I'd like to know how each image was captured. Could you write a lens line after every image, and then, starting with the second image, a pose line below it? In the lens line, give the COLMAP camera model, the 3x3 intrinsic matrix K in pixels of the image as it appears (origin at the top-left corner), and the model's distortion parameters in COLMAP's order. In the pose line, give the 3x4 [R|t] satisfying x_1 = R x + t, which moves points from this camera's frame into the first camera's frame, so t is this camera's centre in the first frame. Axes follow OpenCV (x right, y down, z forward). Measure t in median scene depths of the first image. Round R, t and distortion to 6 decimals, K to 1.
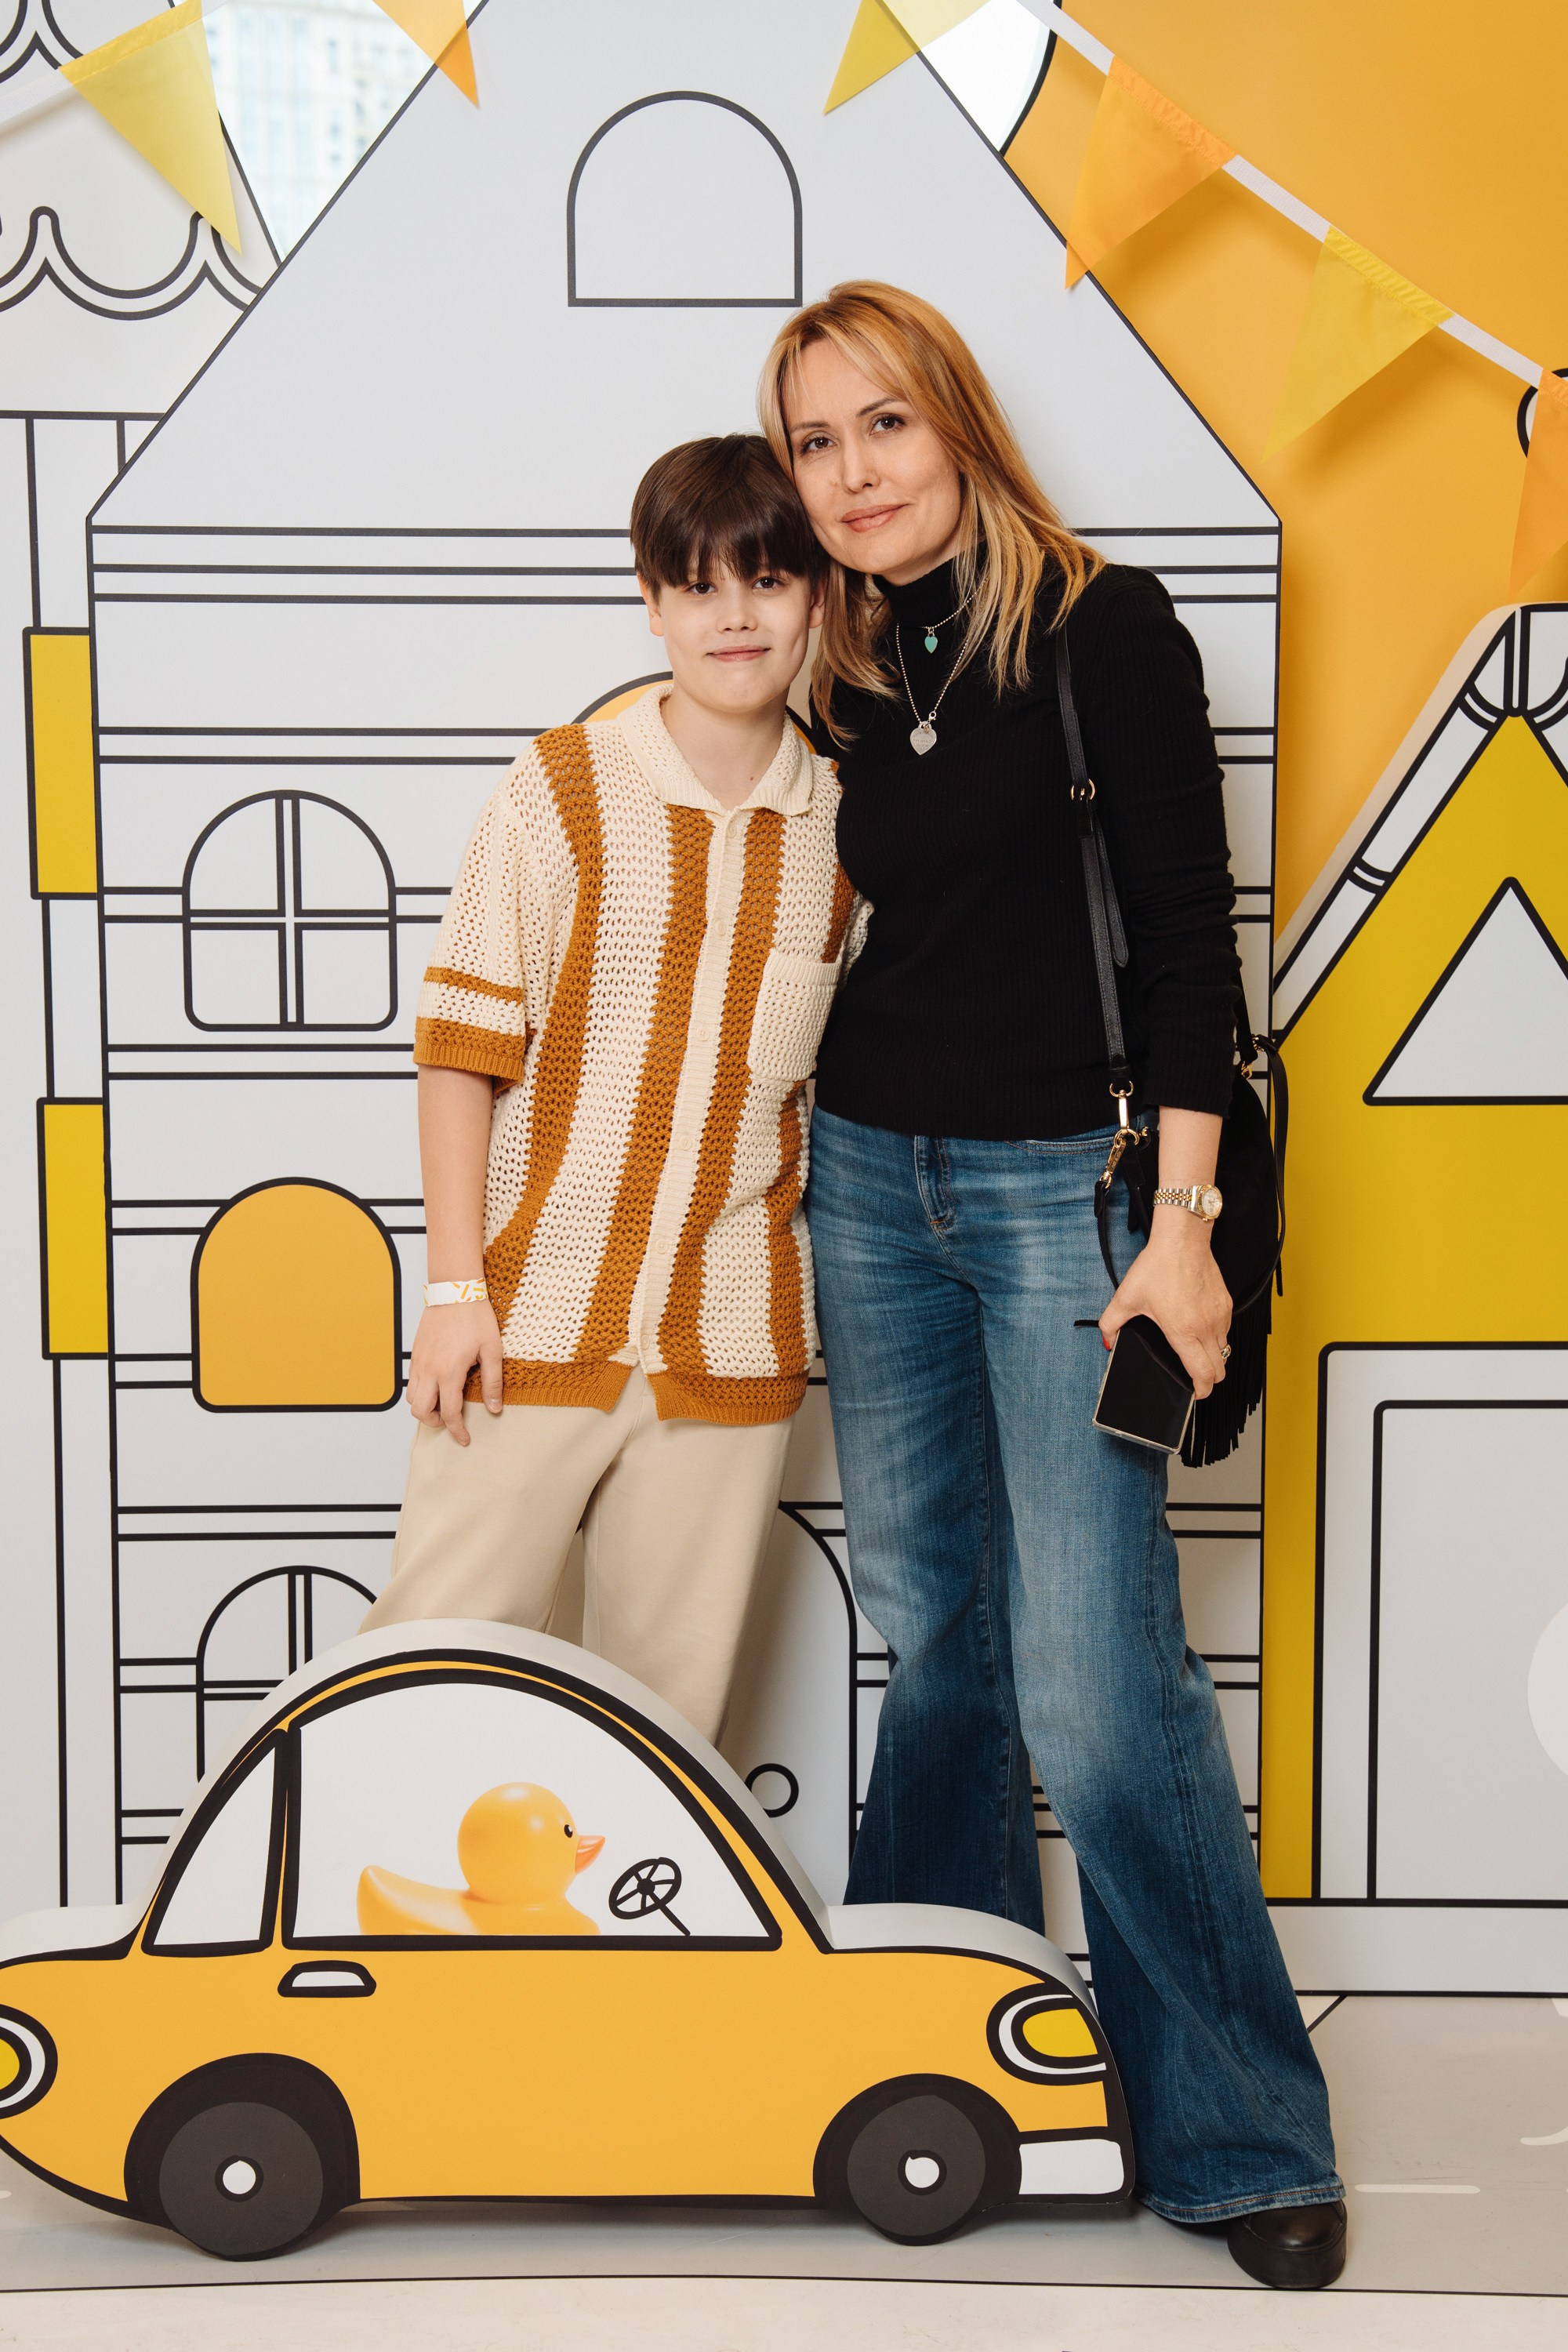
lens RADIAL K [[4316.0, 0, 795.2], [0, 4316.0, 1173.3], [0, 0, 1]] dist [0.249946, 0.000000]
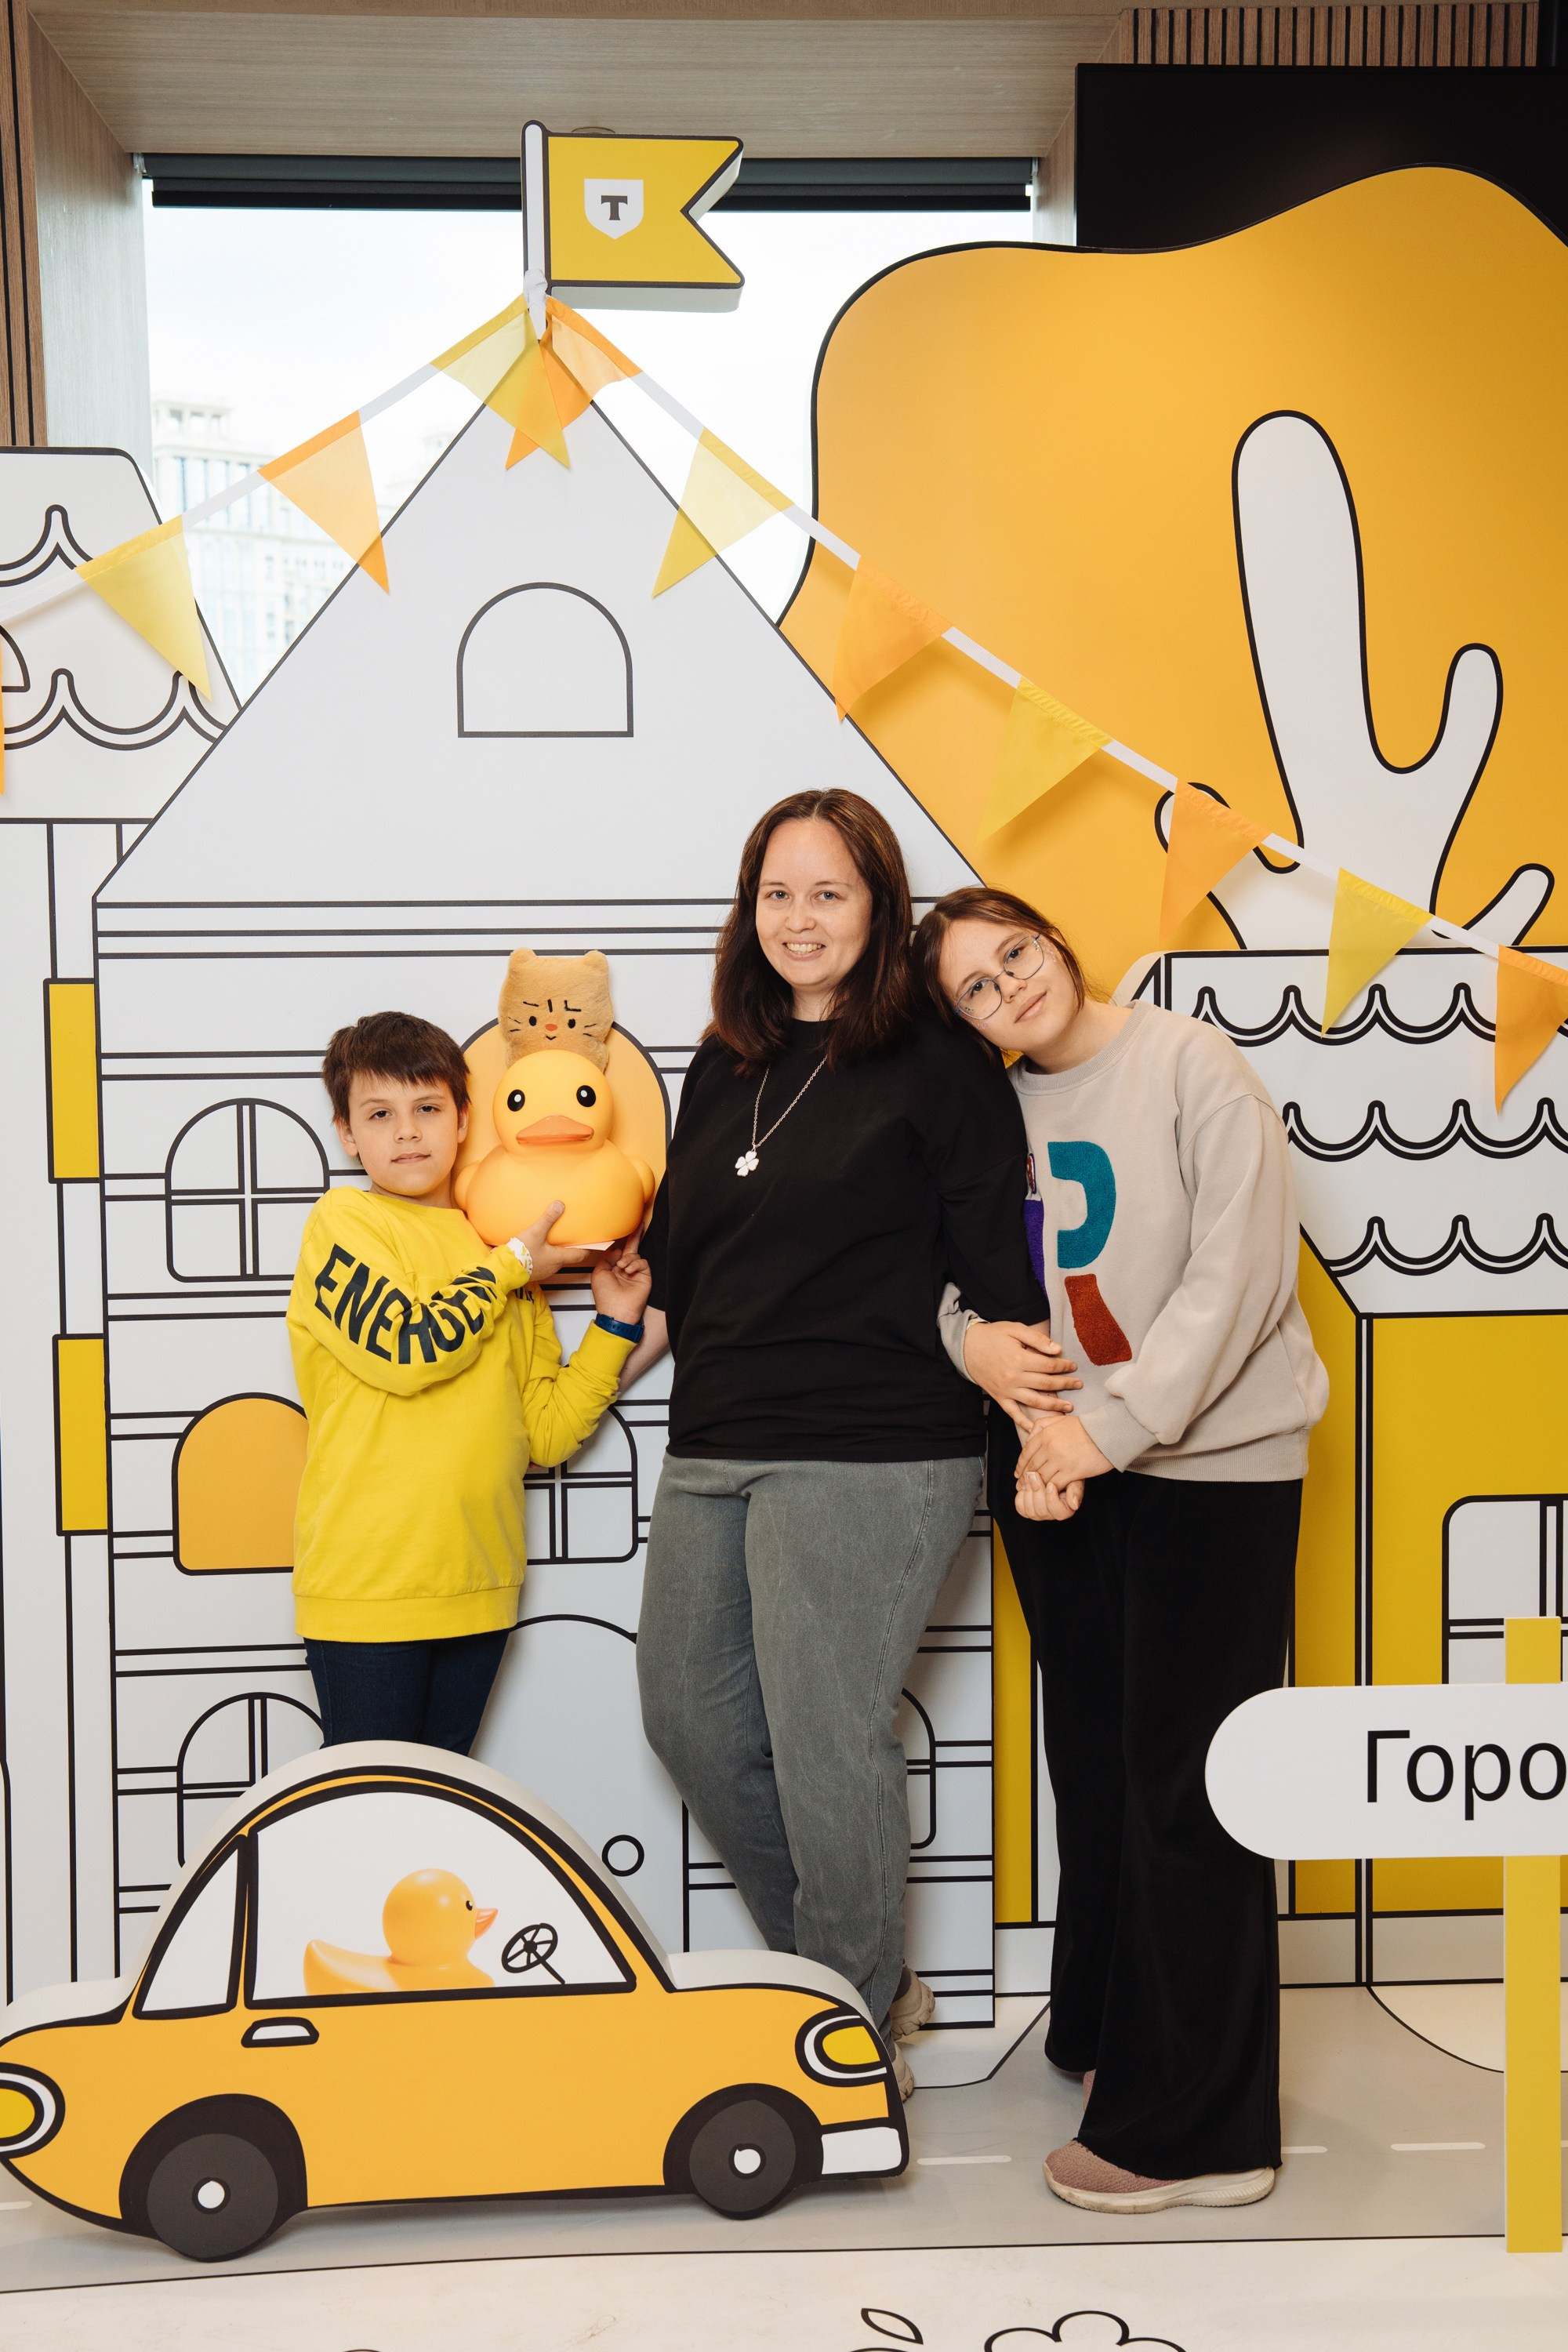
lens RADIAL K [[2973.2, 0, 812.9], [0, 2973.2, 1126.0], [0, 0, 1]] dist [0.097182, 0.000000]
pose [[0.997354, -0.013314, 0.071467, -0.010269], [0.018165, 0.997543, -0.067657, -0.015404], [-0.070391, 0.068776, 0.995146, 0.087276]]
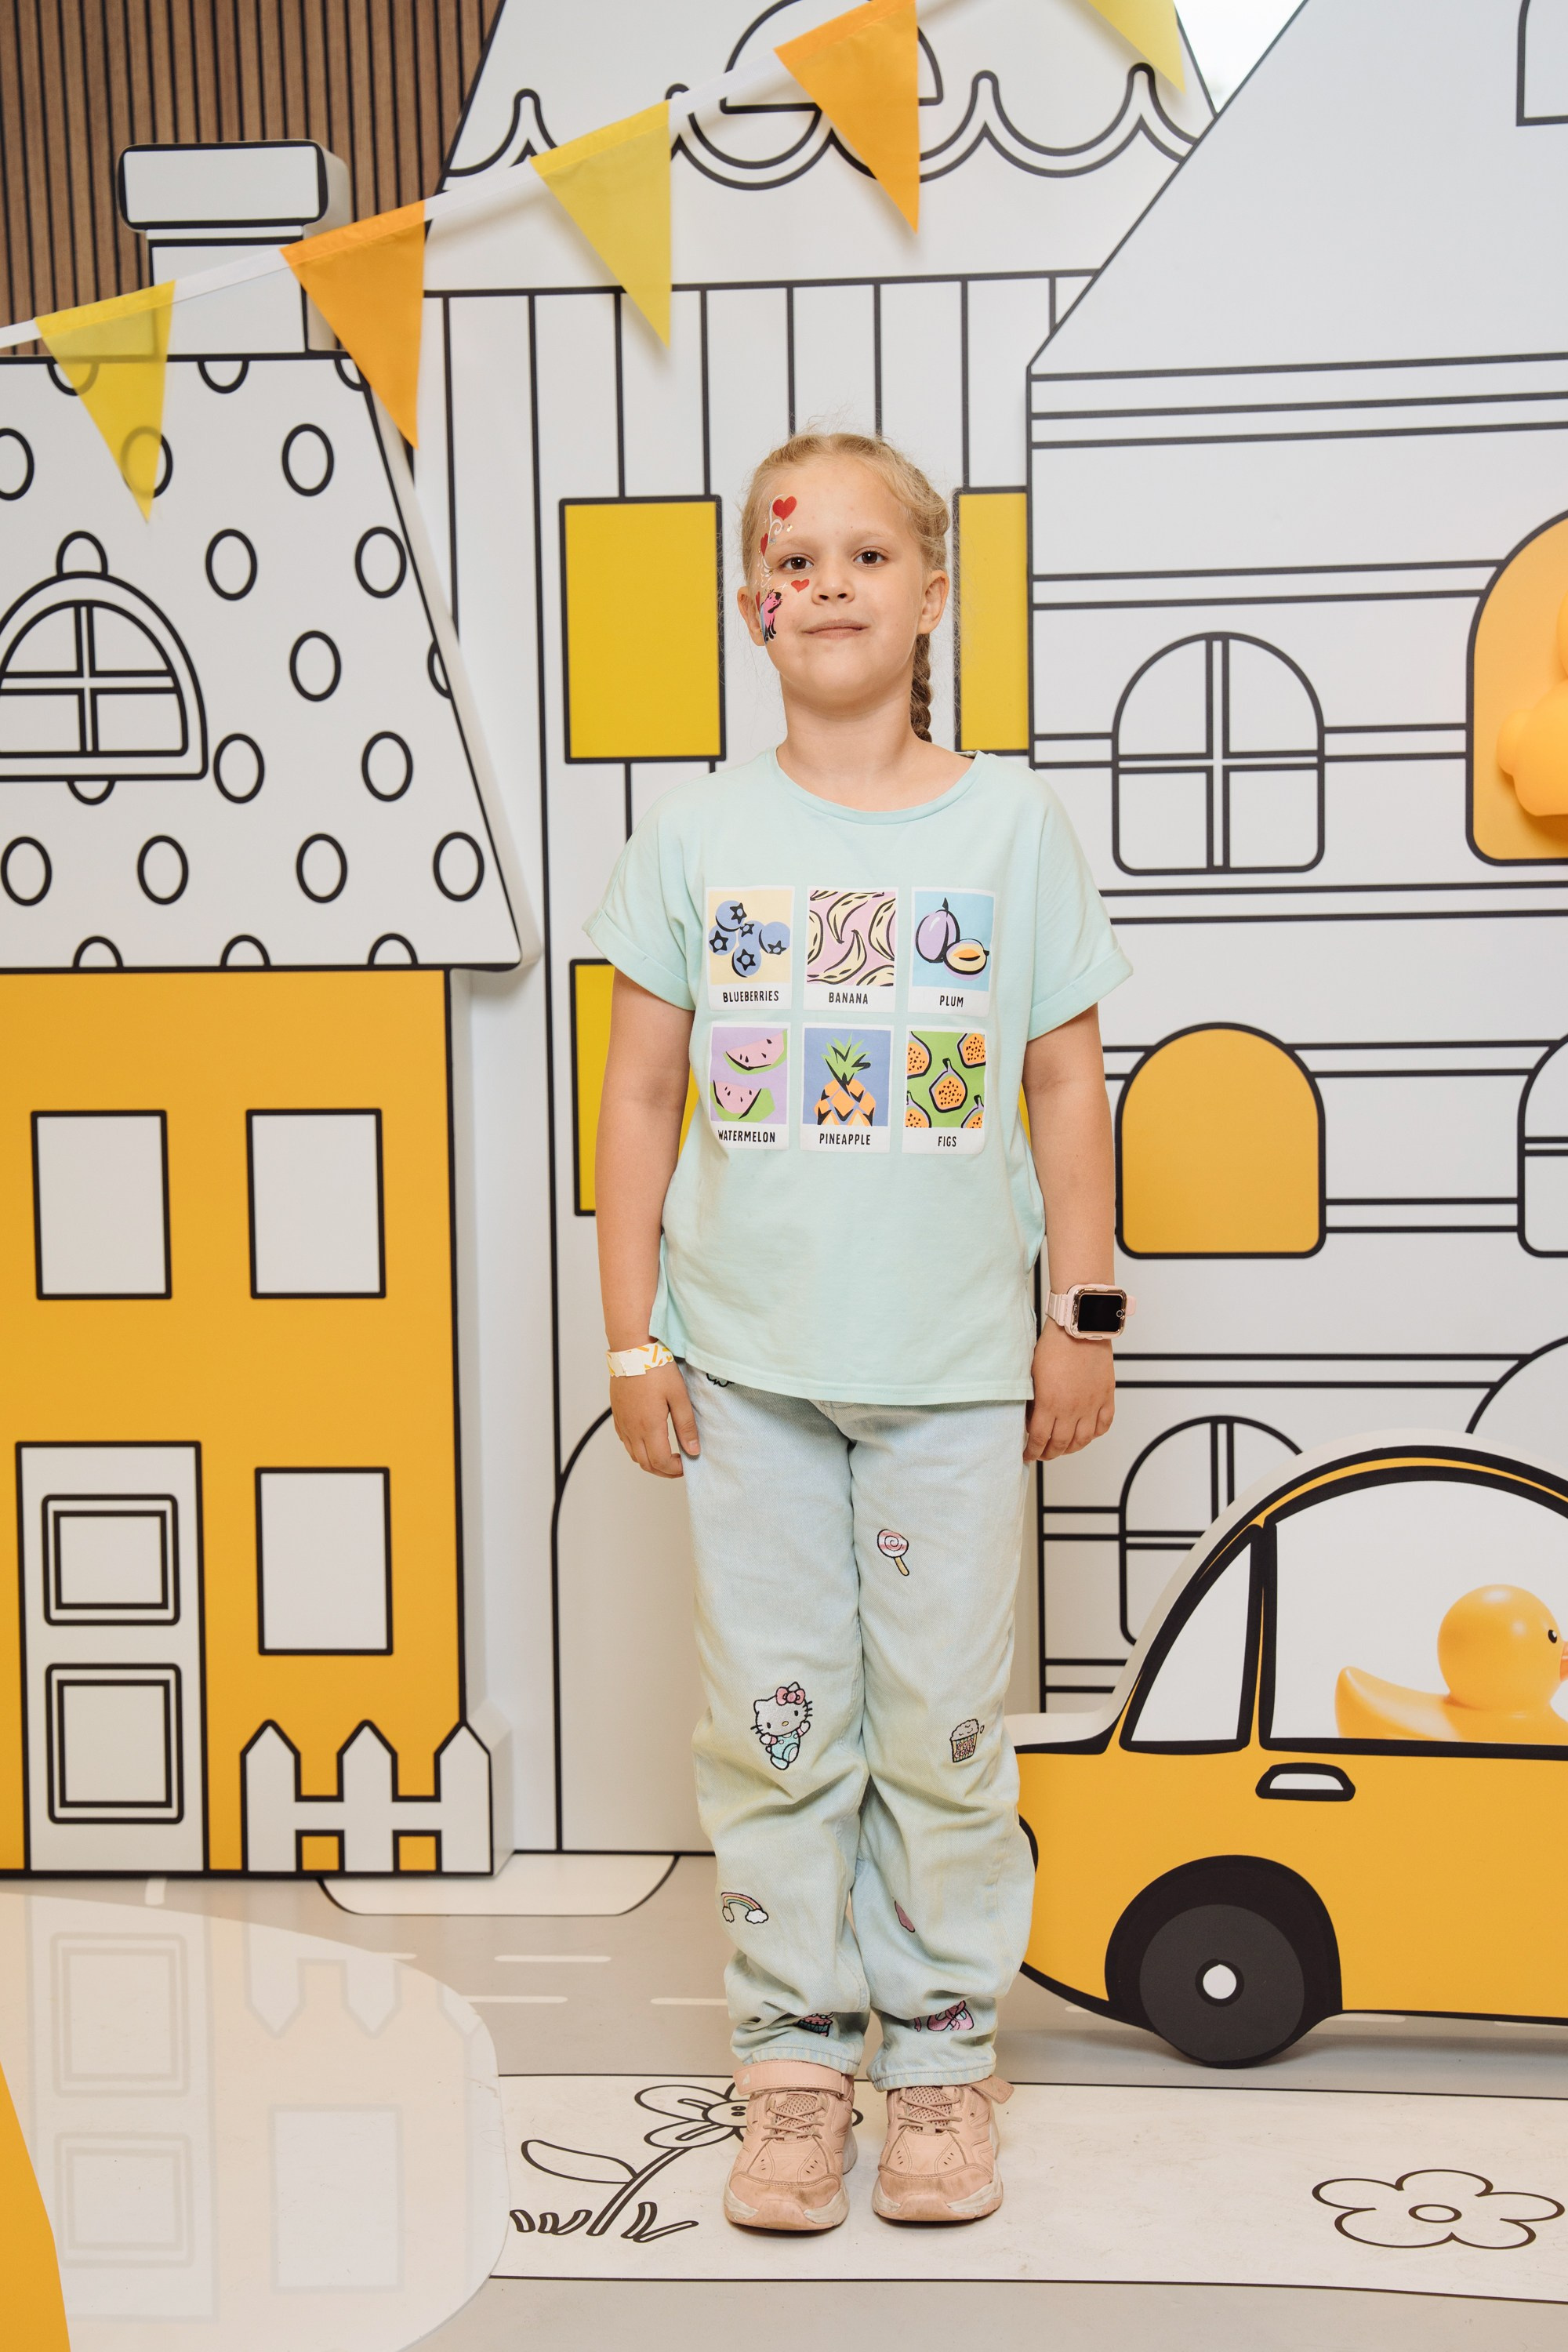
lens RADIAL K [[4316.0, 0, 762.9], [0, 4316.0, 1192.4], [0, 0, 1]] dist [0.249946, 0.000000]
pose [[0.990858, -0.005827, -0.134785, -0.086228], [-0.000850, 0.998777, -0.049426, 0.090441], [0.134908, 0.049089, 0.989641, -0.001312]]
